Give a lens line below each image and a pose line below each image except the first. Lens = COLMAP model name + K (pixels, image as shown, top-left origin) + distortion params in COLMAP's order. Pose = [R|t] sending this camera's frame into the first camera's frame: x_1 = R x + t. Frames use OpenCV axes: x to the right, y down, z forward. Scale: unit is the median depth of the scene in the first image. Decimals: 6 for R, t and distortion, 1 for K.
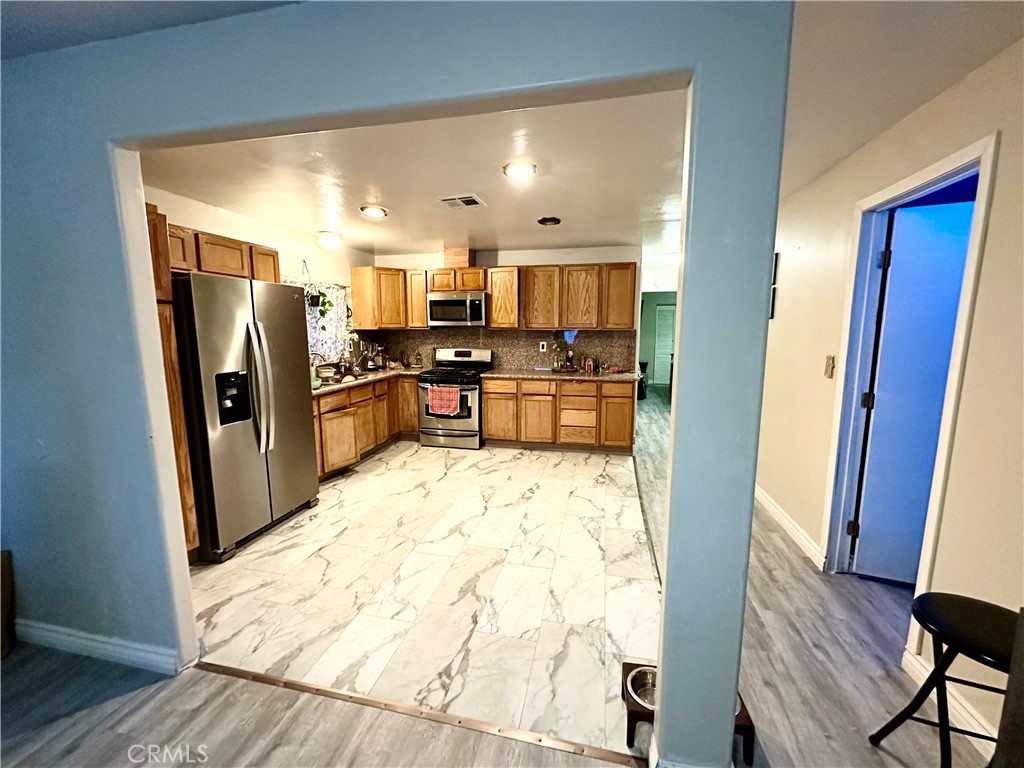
lens RADIAL K [[409.4, 0, 512.0], [0, 409.4, 384.0], [0, 0, 1]] dist [-0.002298, 0.000132]
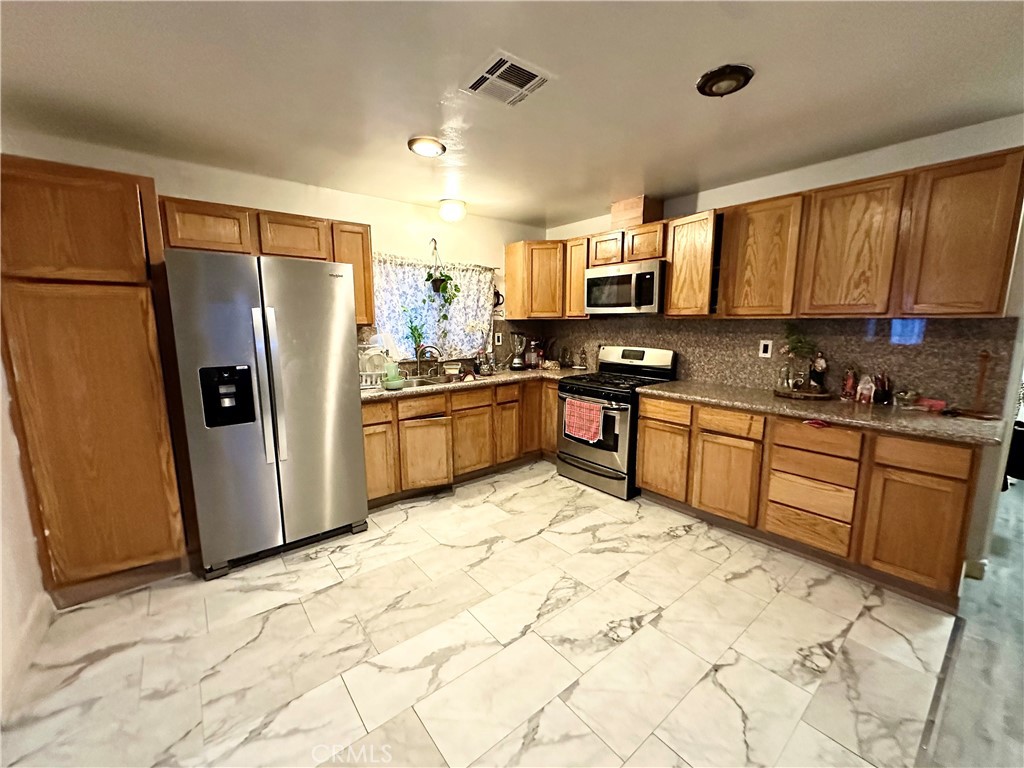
lens RADIAL K [[409.4, 0, 512.0], [0, 409.4, 384.0], [0, 0, 1]] dist [-0.002298, 0.000132]
pose [[0.786241, 0.091661, -0.611084, 0.165557], [-0.082280, 0.995660, 0.043482, -0.042343], [0.612418, 0.016092, 0.790370, 0.373674]]
